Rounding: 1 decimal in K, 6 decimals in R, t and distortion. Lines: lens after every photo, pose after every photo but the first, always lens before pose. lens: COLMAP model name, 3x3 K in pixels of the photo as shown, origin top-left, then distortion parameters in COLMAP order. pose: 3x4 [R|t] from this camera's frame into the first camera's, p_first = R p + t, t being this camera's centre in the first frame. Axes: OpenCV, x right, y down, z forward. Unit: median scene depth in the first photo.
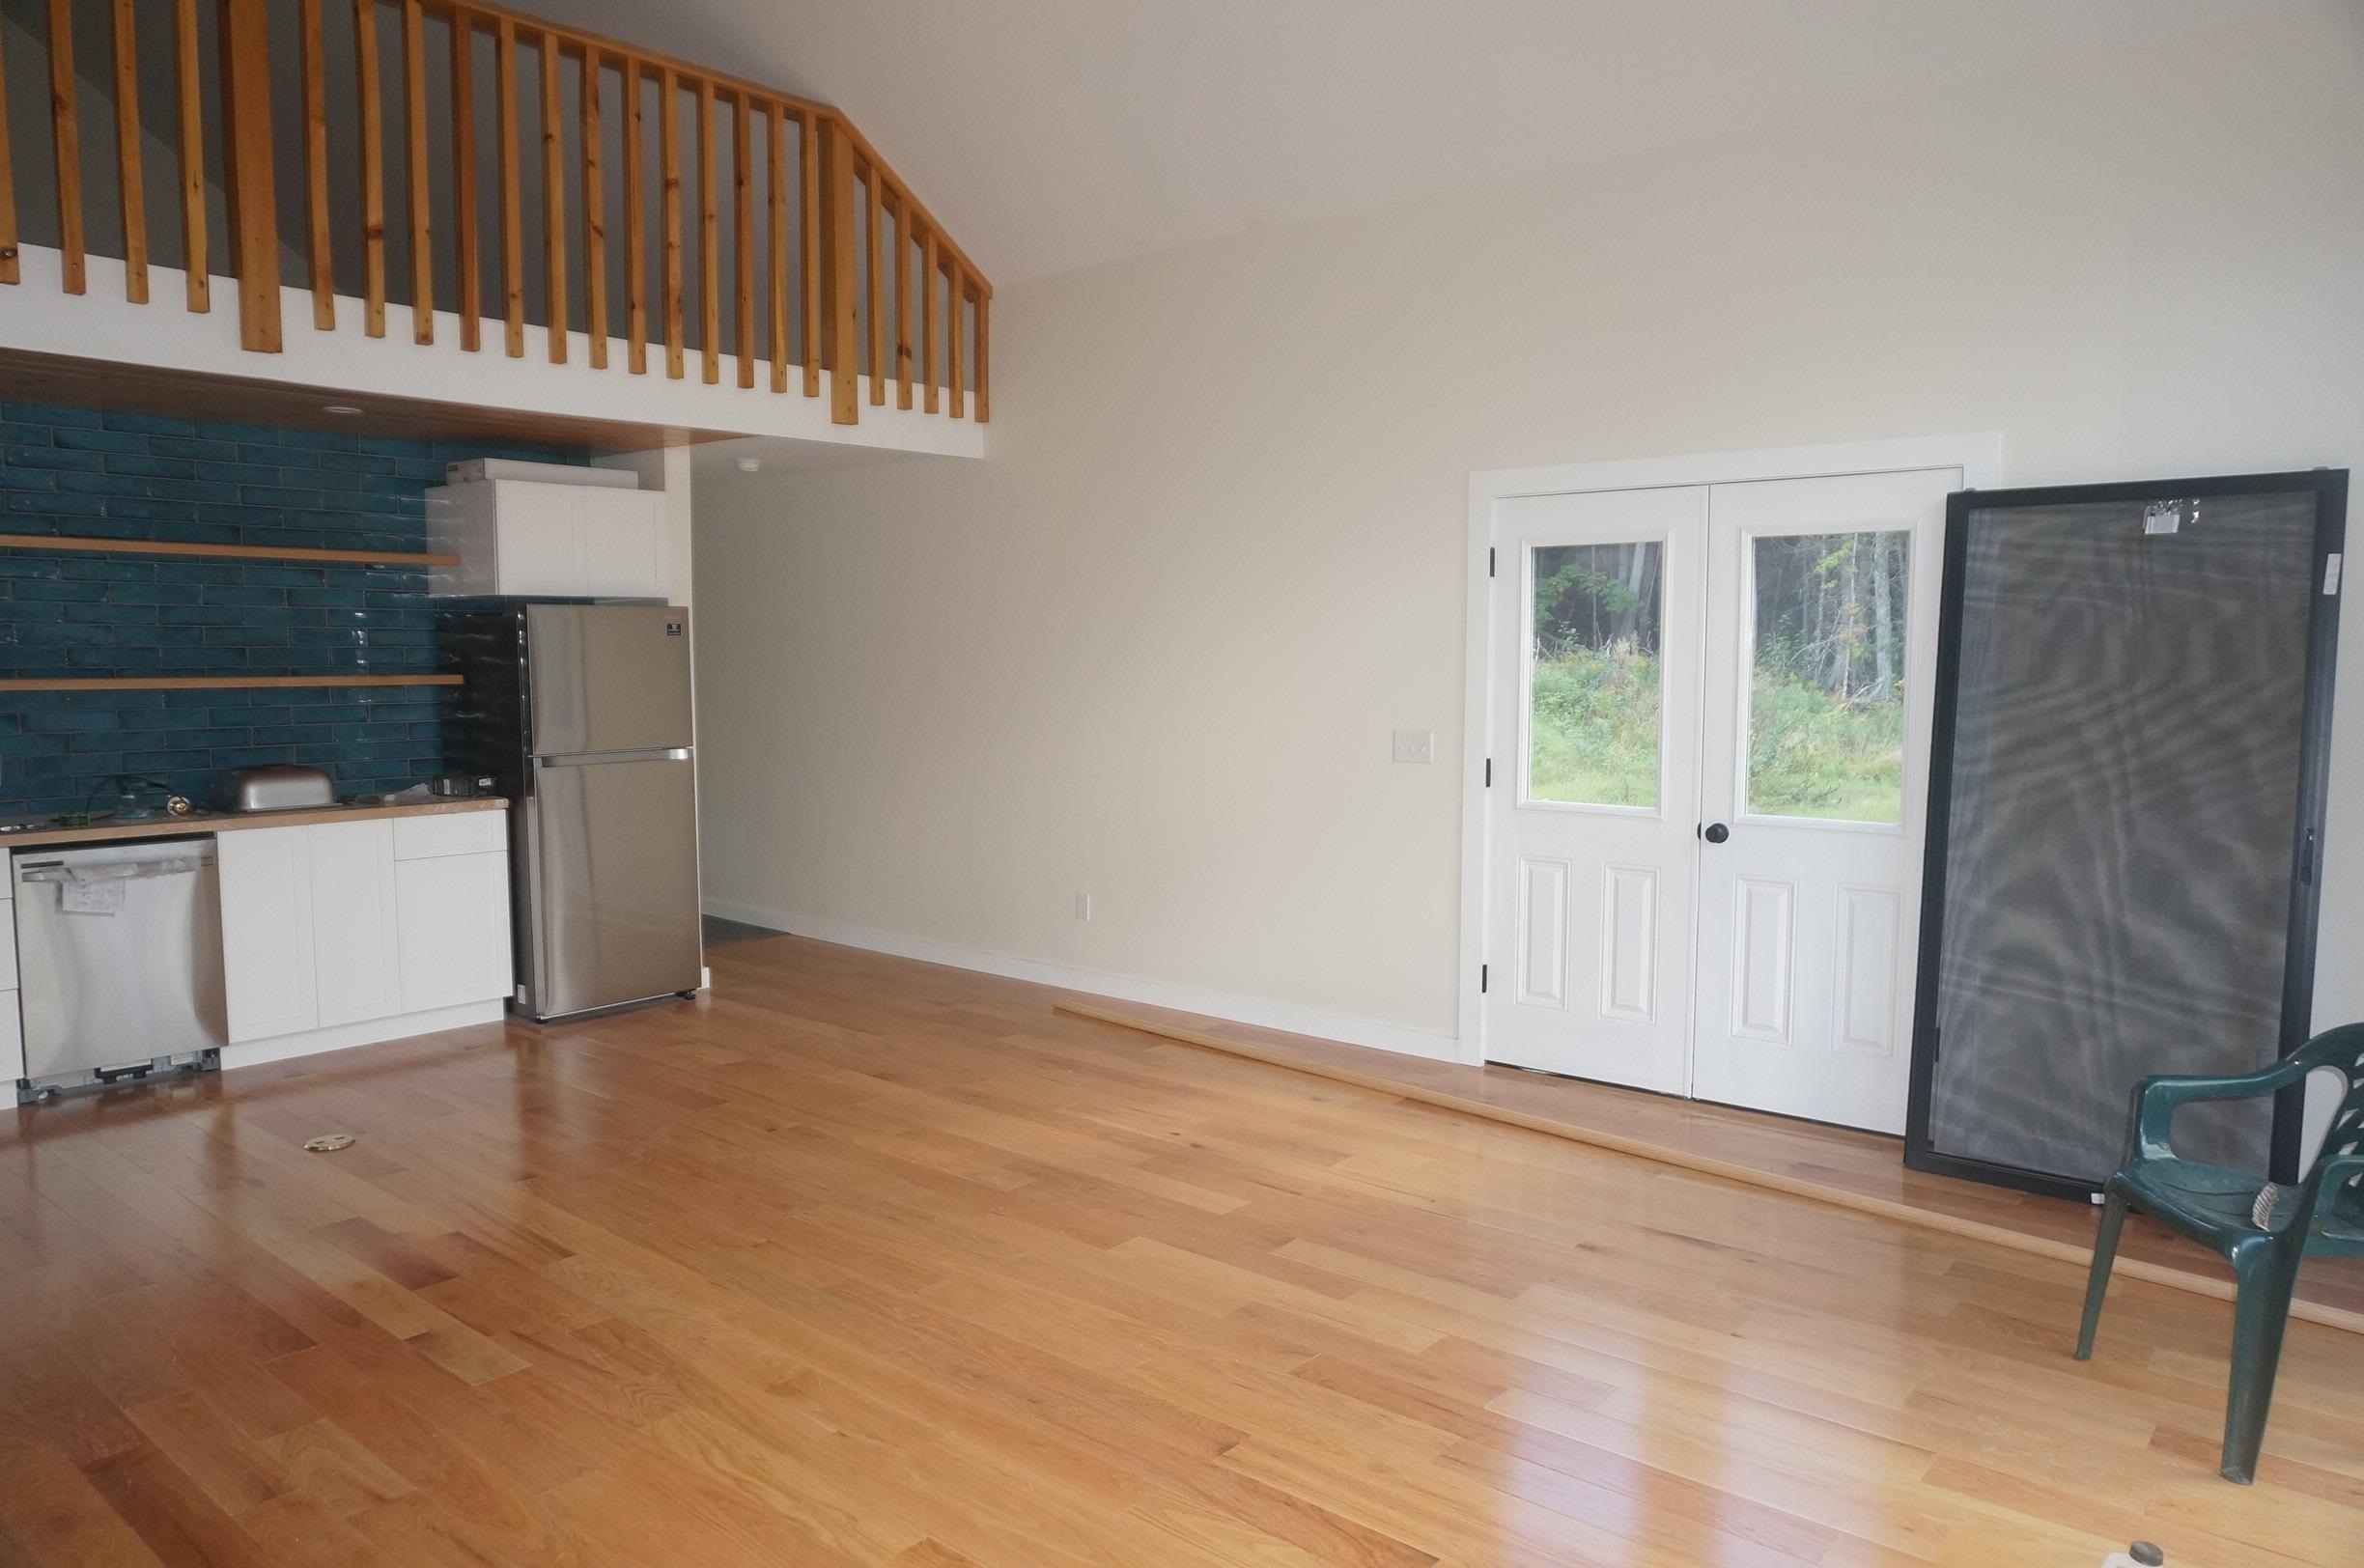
lens RADIAL K [[1616.0, 0, 1182.6], [0, 1616.0, 794.7], [0, 0, 1]] dist [-0.004412, 0.005479]
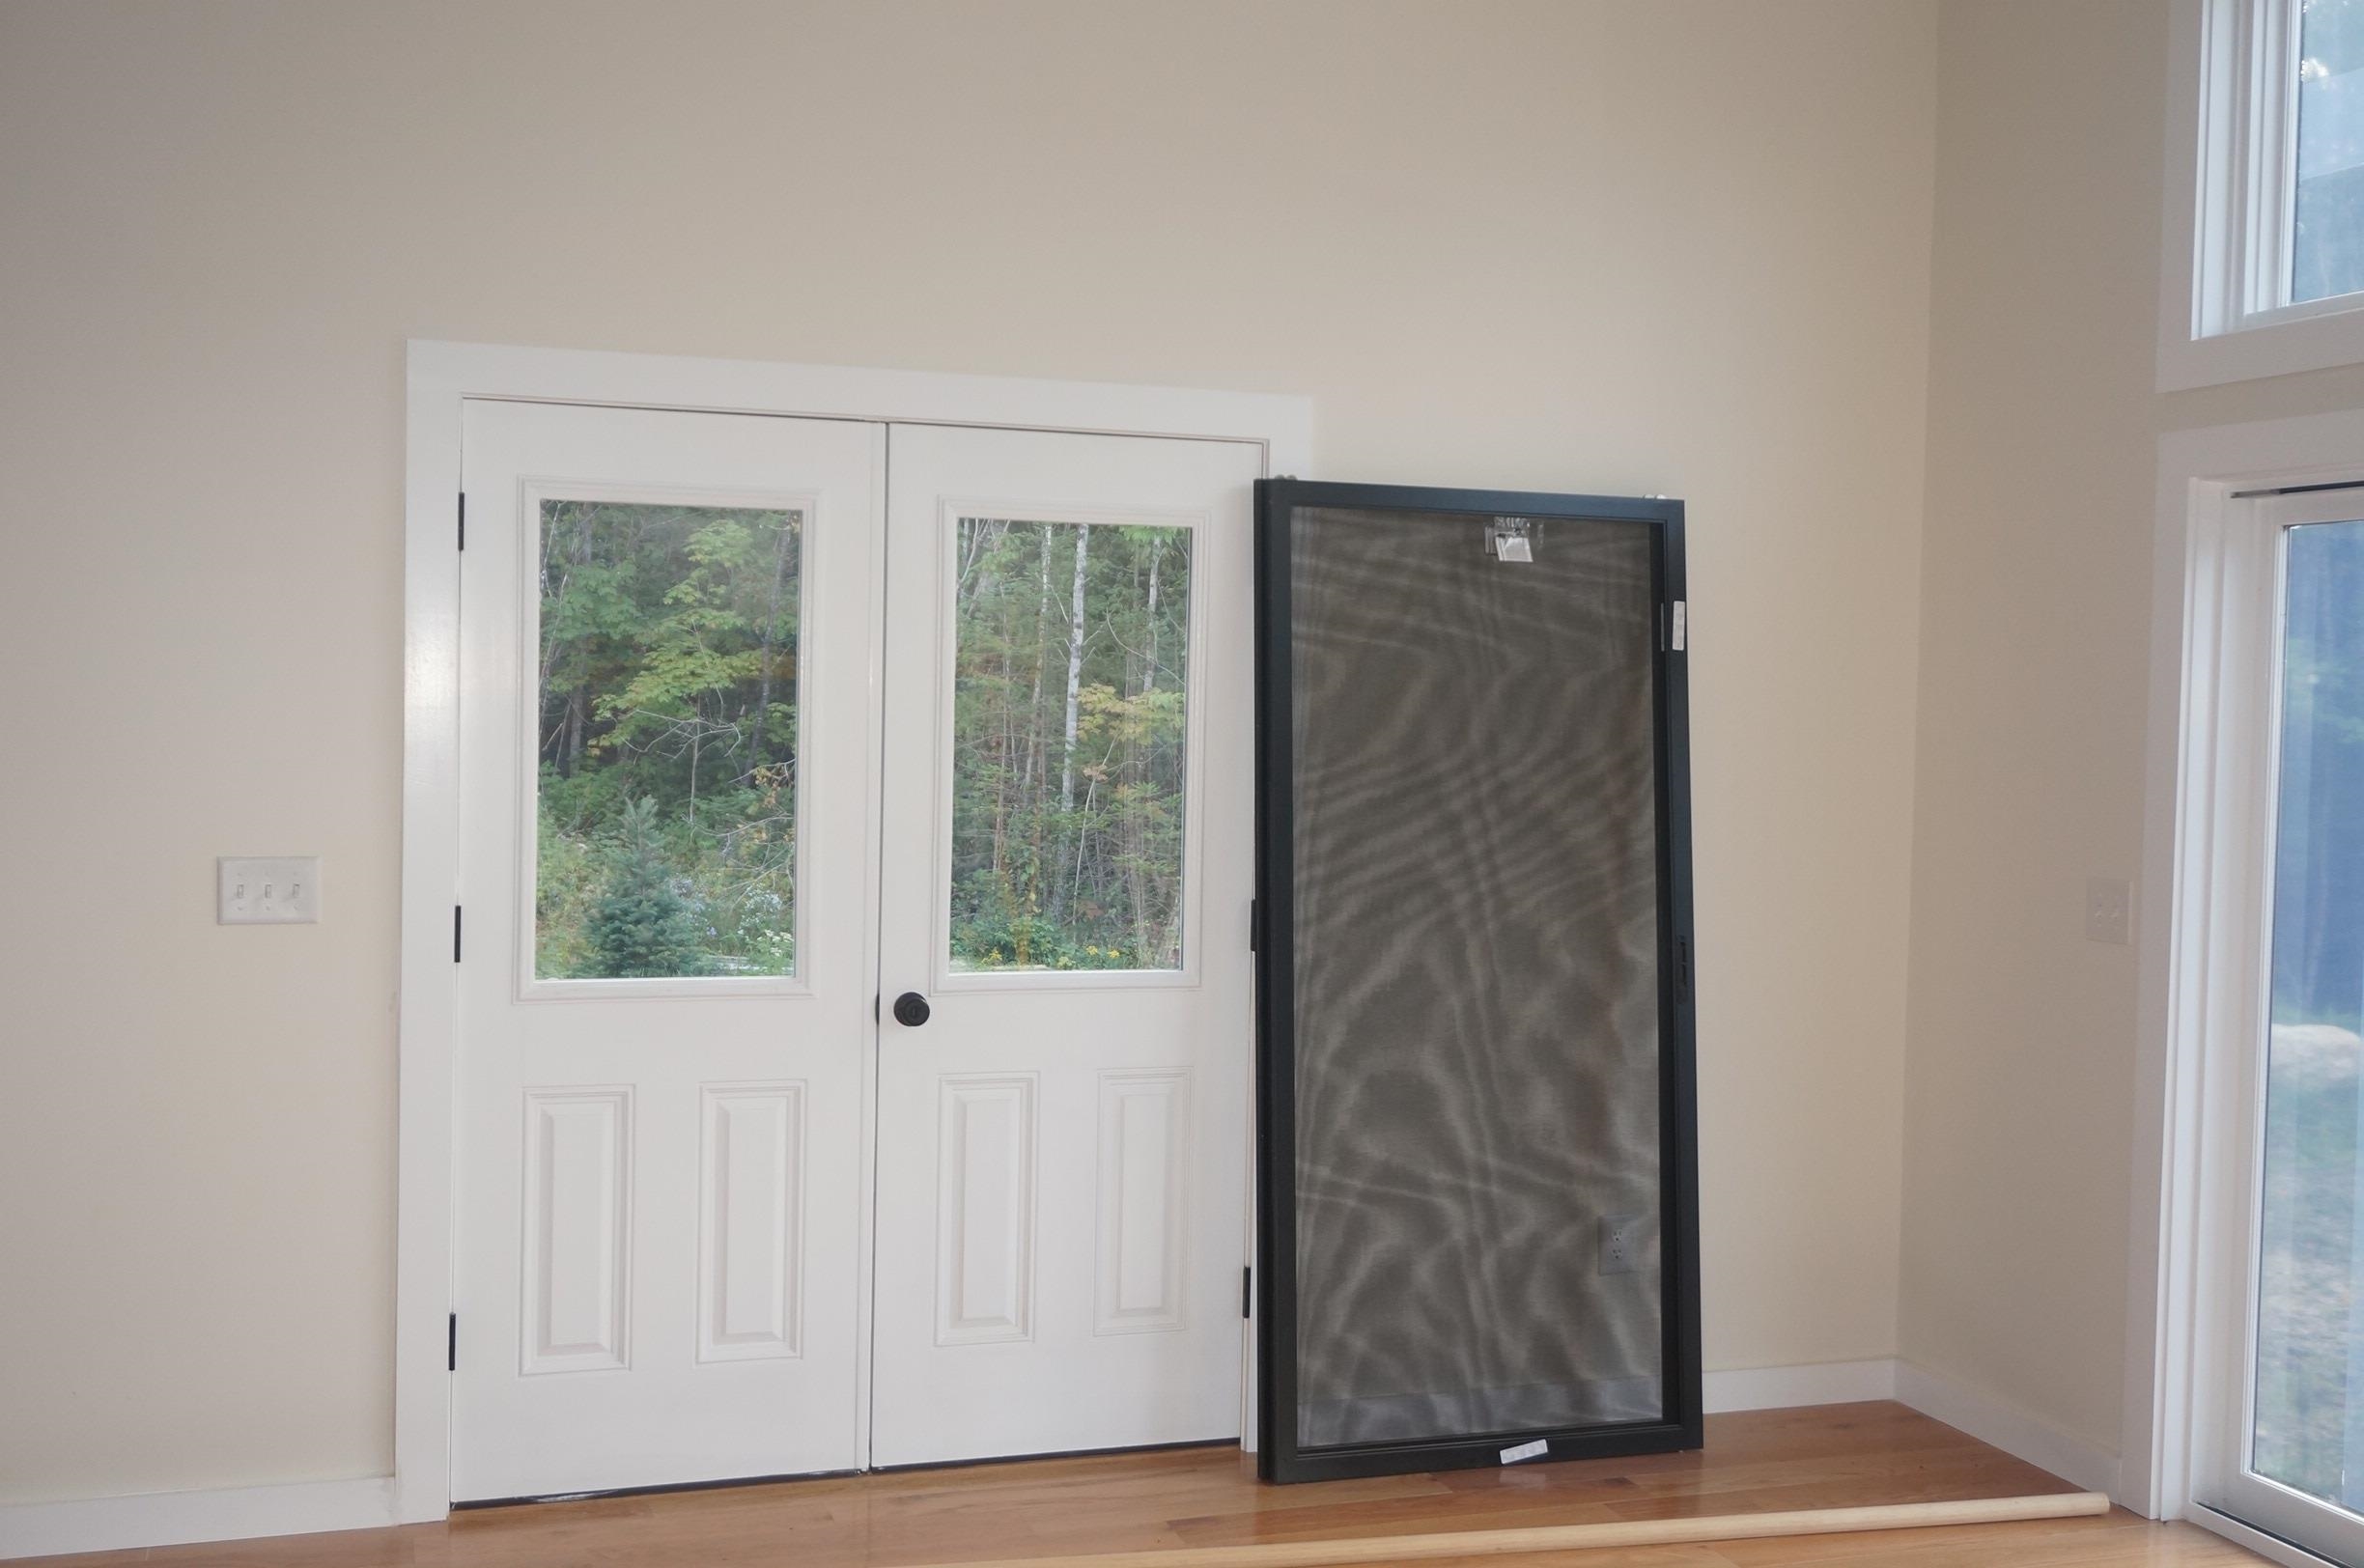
lens RADIAL K [[2579.0, 0, 1197.4], [0, 2579.0, 780.5], [0, 0, 1]] dist [0.019178, 0.000000]
pose [[0.508729, -0.012482, 0.860836, -0.450471], [0.057620, 0.998147, -0.019579, -0.036864], [-0.858996, 0.059562, 0.508506, 0.442578]]
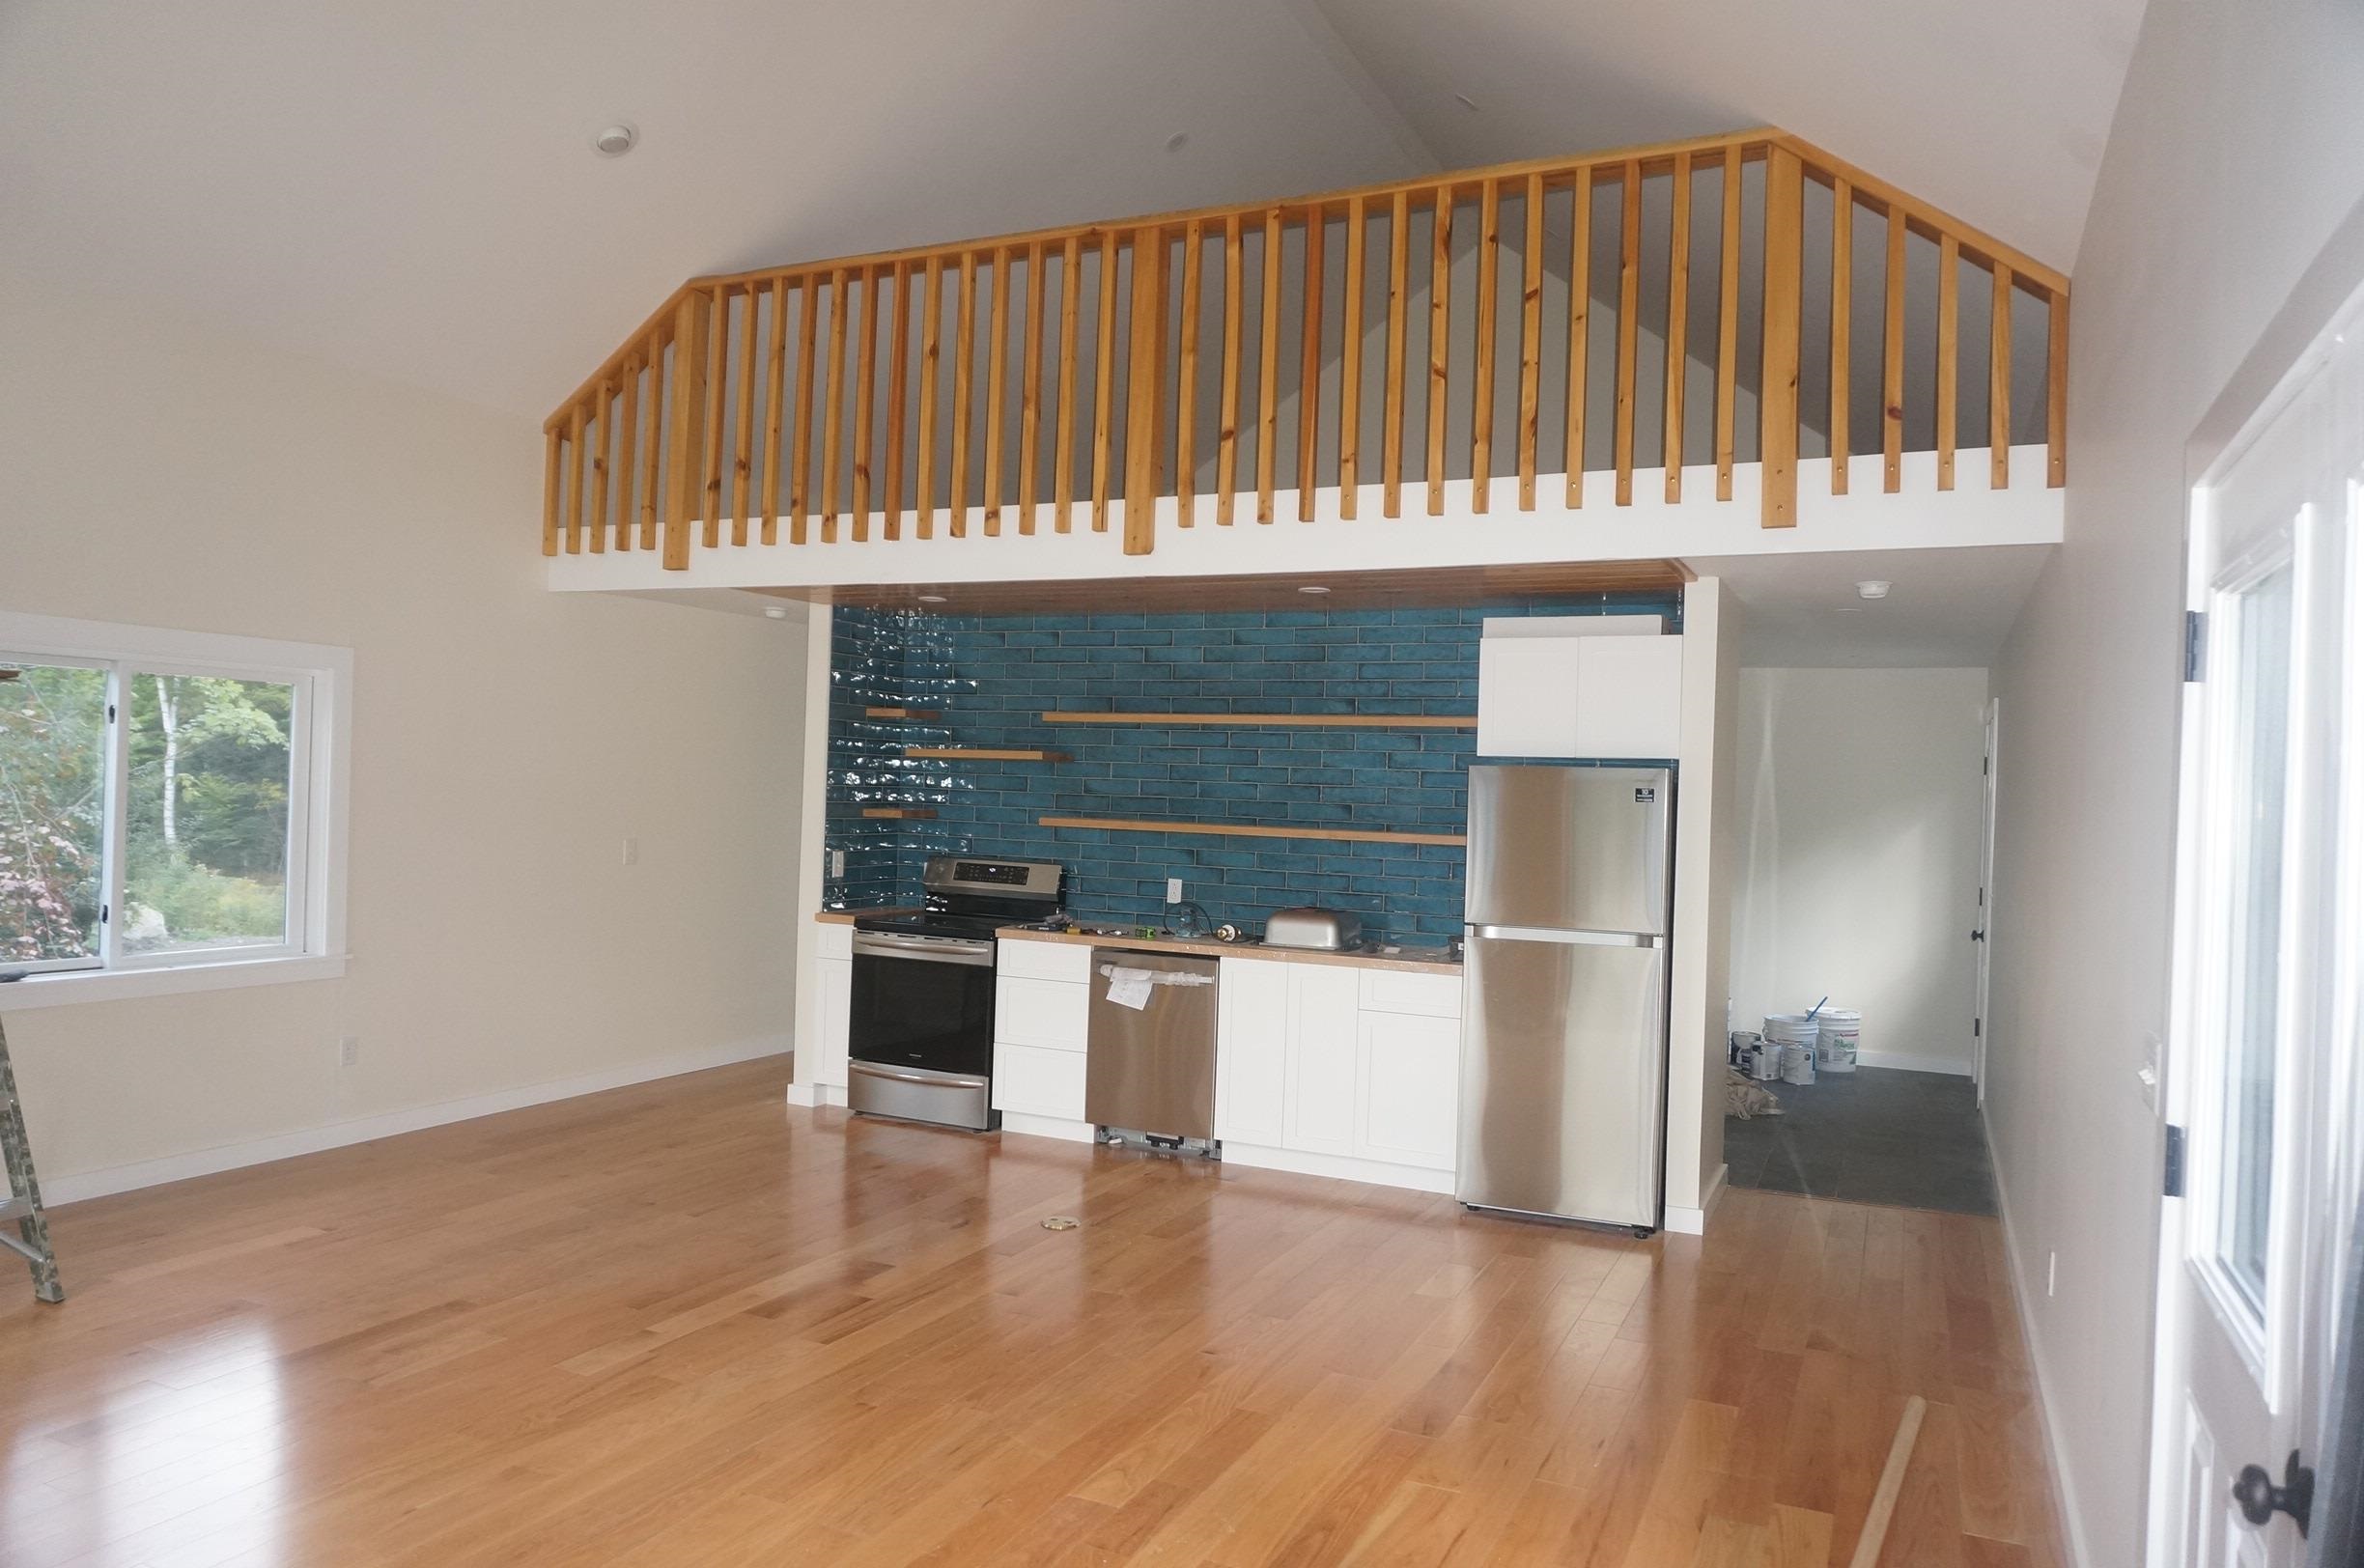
lens RADIAL K [[1616.0, 0, 1169.7], [0, 1616.0, 789.2], [0, 0, 1]] dist [-0.004412, 0.005479]
pose [[0.229761, 0.006028, -0.973228, 0.608818], [-0.121868, 0.992288, -0.022625, -0.075217], [0.965587, 0.123804, 0.228724, 0.764251]]
